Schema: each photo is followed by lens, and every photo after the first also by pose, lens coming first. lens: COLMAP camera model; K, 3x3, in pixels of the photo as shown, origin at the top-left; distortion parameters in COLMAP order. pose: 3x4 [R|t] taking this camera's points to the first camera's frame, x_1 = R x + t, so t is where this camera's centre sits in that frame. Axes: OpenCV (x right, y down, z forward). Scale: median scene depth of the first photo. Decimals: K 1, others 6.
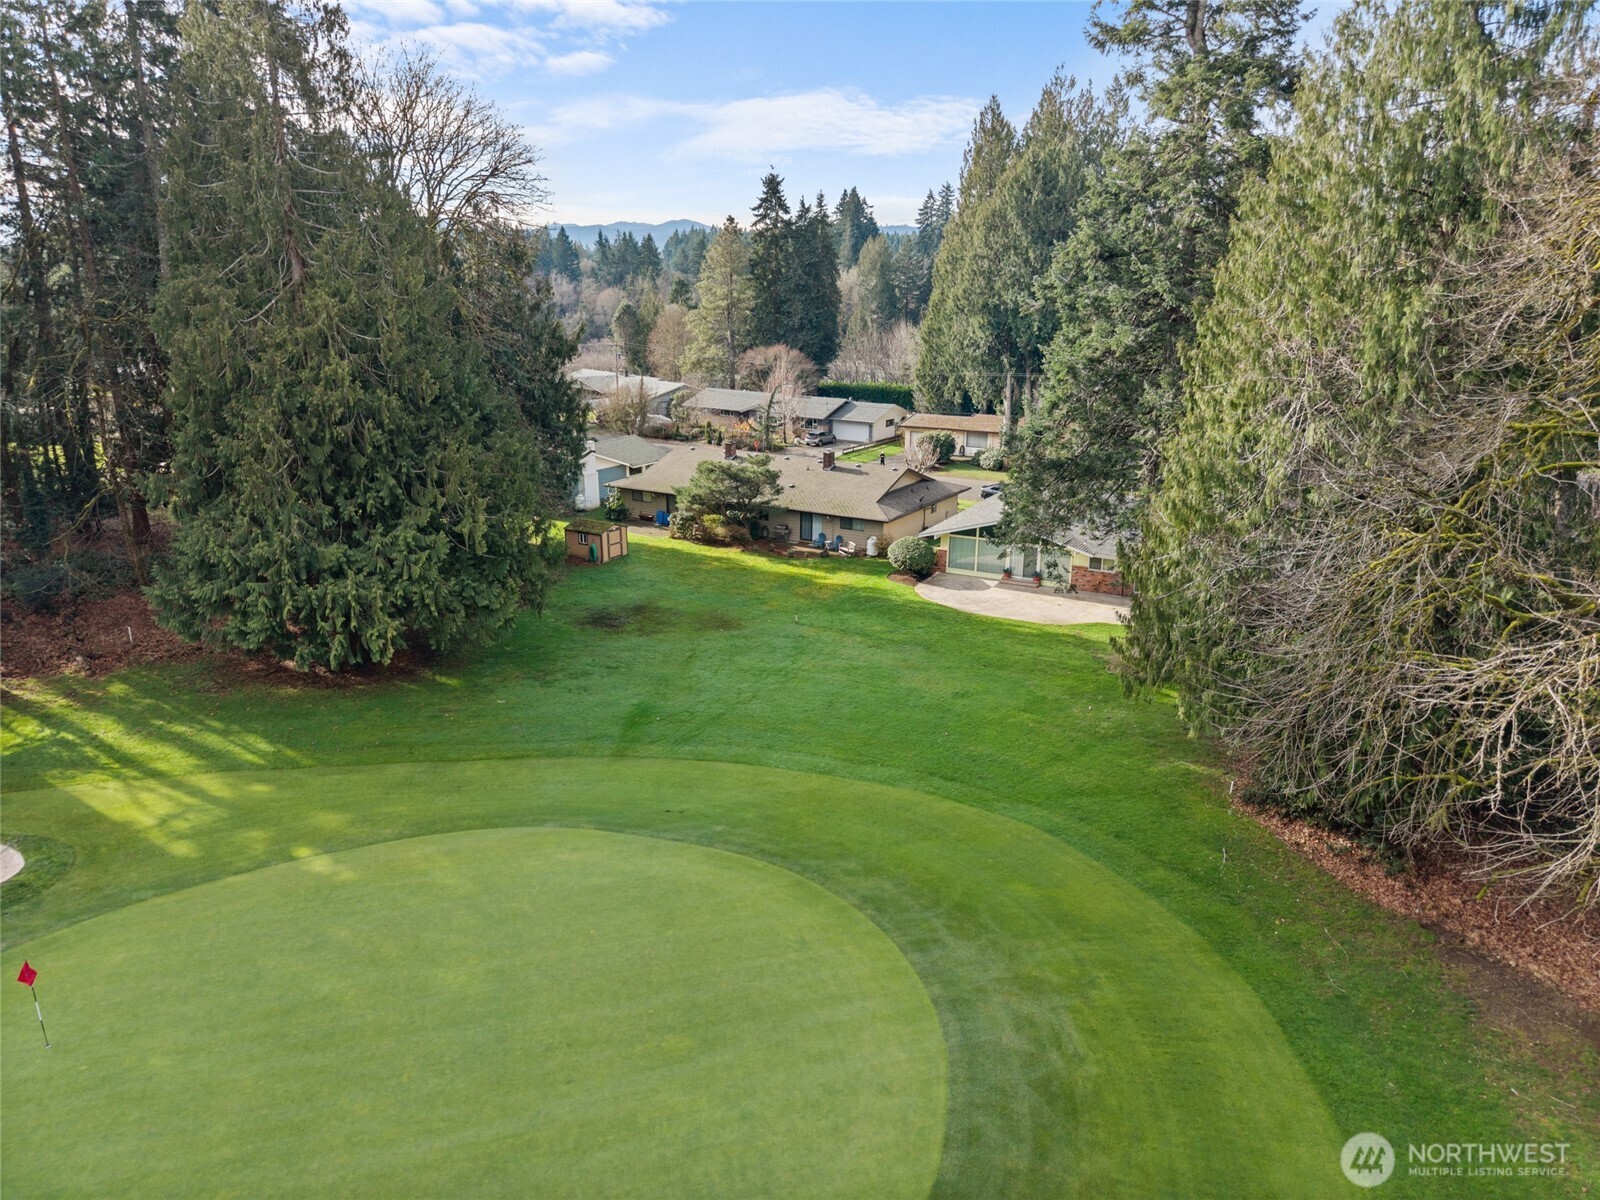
lens RADIAL K [[1100.4, 0, 795.9], [0, 1100.4, 594.8], [0, 0, 1]] dist [0.026799, -0.028340]
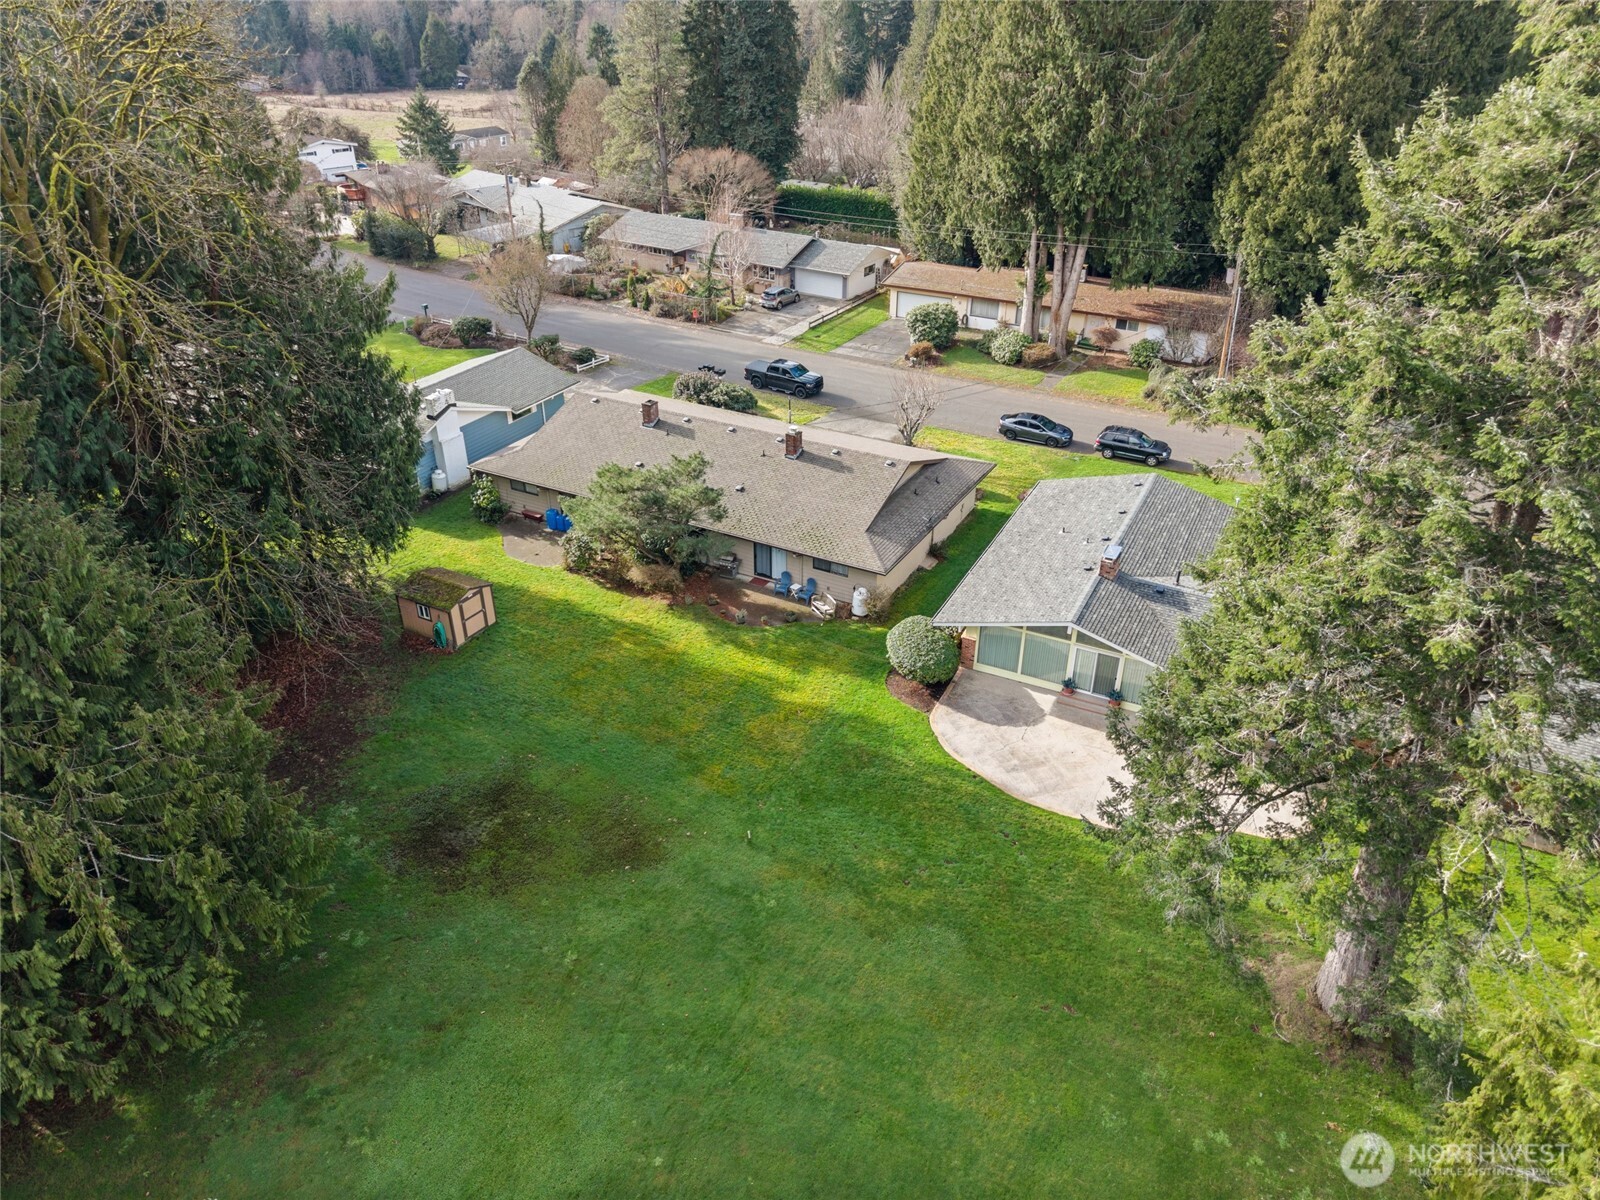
lens RADIAL K [[1083.3, 0, 801.3], [0, 1083.3, 548.1], [0, 0, 1]] dist [0.020937, -0.000044]
pose [[0.999055, -0.021389, 0.037849, 0.005588], [0.012460, 0.974948, 0.222085, -0.150744], [-0.041651, -0.221403, 0.974292, 0.241277]]
